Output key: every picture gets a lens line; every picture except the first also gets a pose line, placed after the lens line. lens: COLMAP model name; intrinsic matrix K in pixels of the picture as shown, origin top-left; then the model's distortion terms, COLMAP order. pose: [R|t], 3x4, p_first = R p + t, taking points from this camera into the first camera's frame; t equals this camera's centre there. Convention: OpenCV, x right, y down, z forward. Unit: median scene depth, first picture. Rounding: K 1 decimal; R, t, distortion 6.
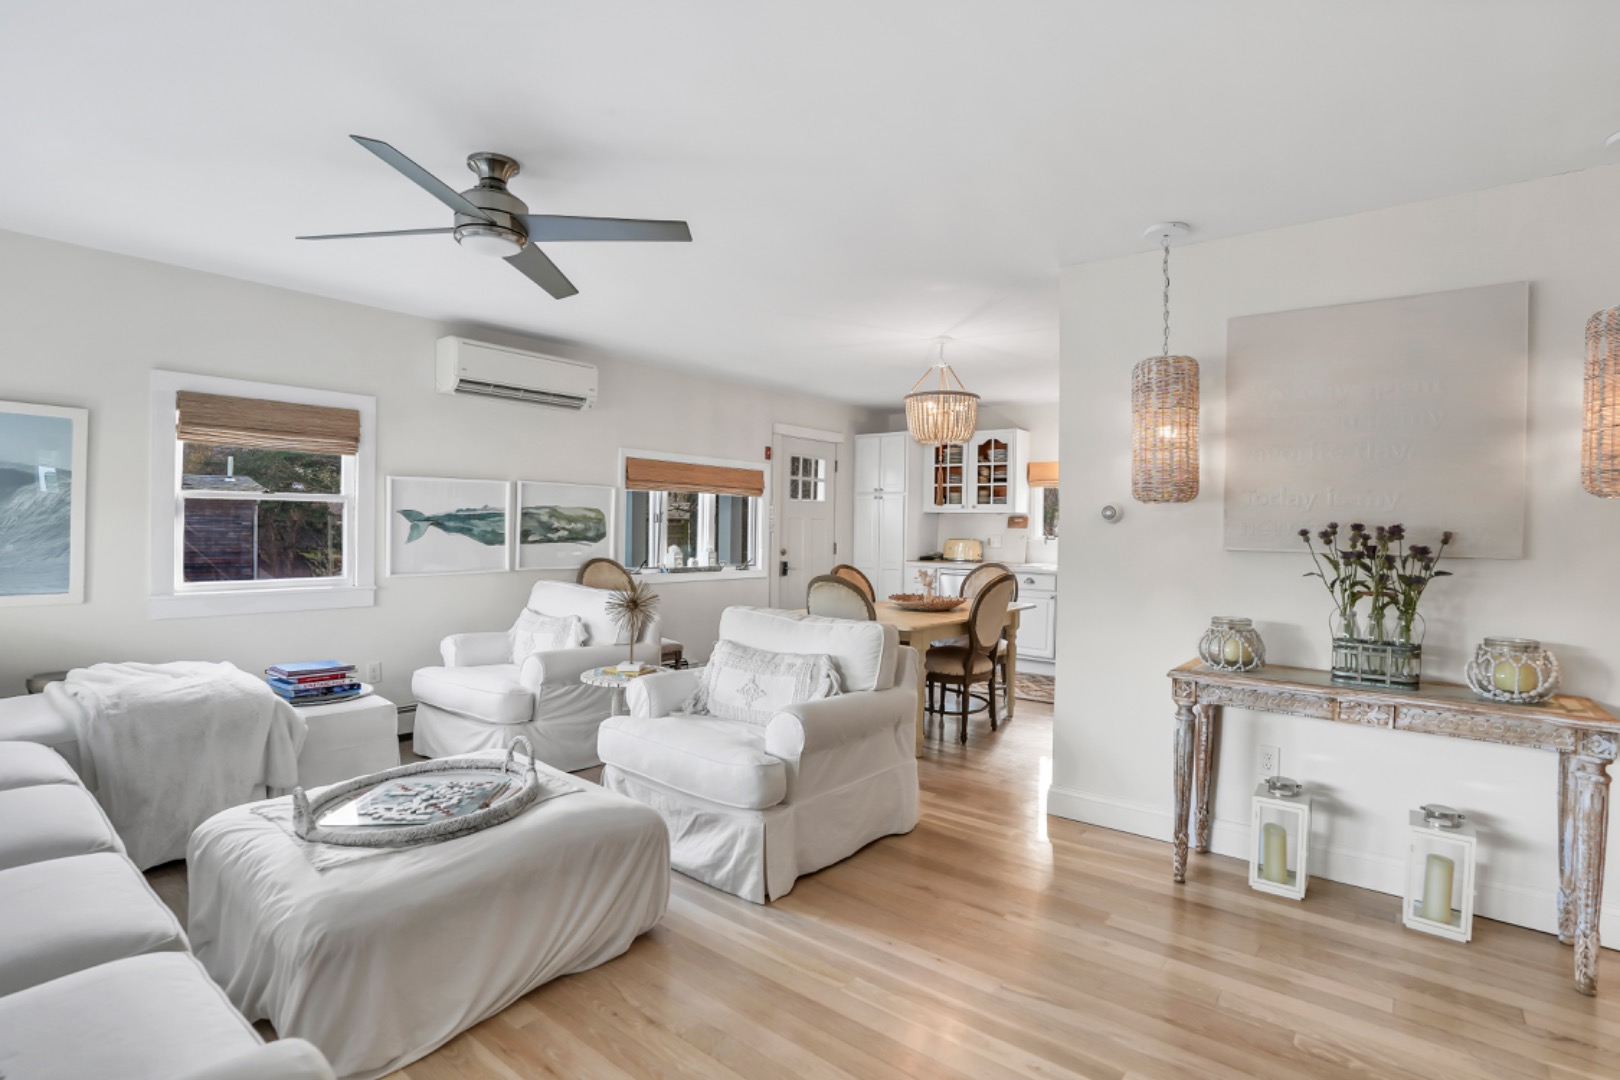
lens RADIAL K [[771.8, 0, 847.7], [0, 771.8, 529.2], [0, 0, 1]] dist [-0.060232, 0.000205]
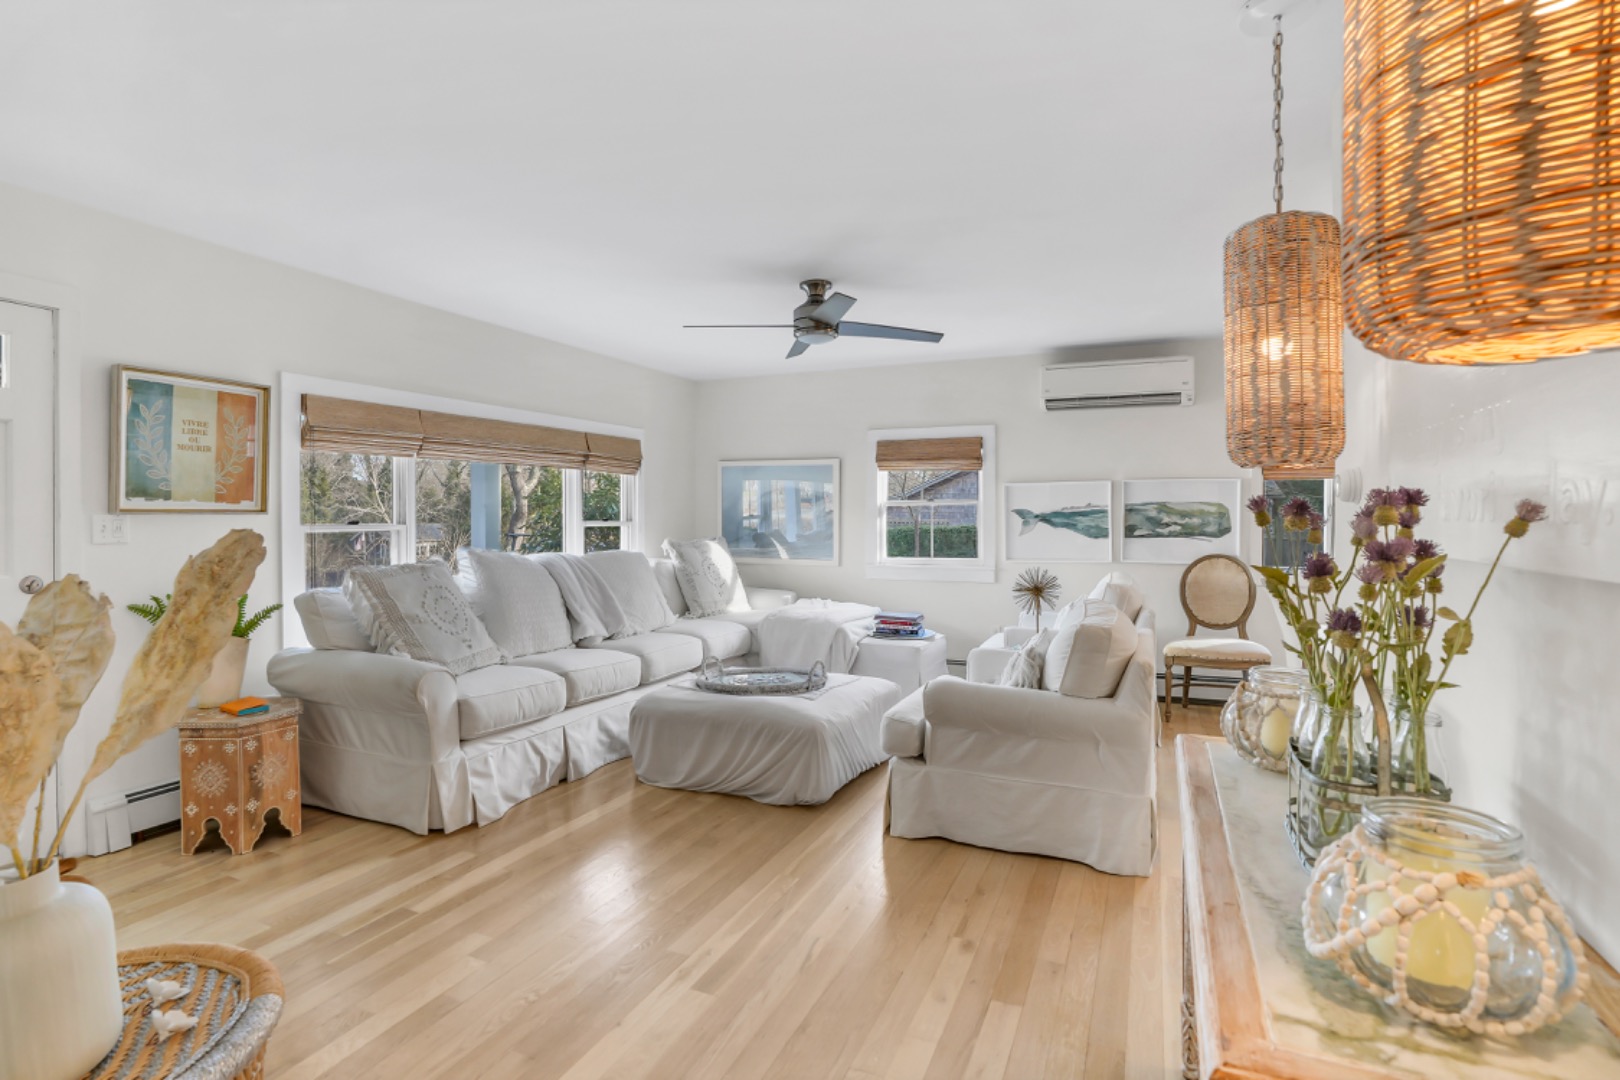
lens RADIAL K [[801.6, 0, 814.3], [0, 801.6, 509.7], [0, 0, 1]] dist [-0.067126, 0.030723]
pose [[0.240957, -0.025928, -0.970189, 0.624902], [-0.000108, 0.999642, -0.026742, 0.010609], [0.970536, 0.006548, 0.240868, 0.339469]]
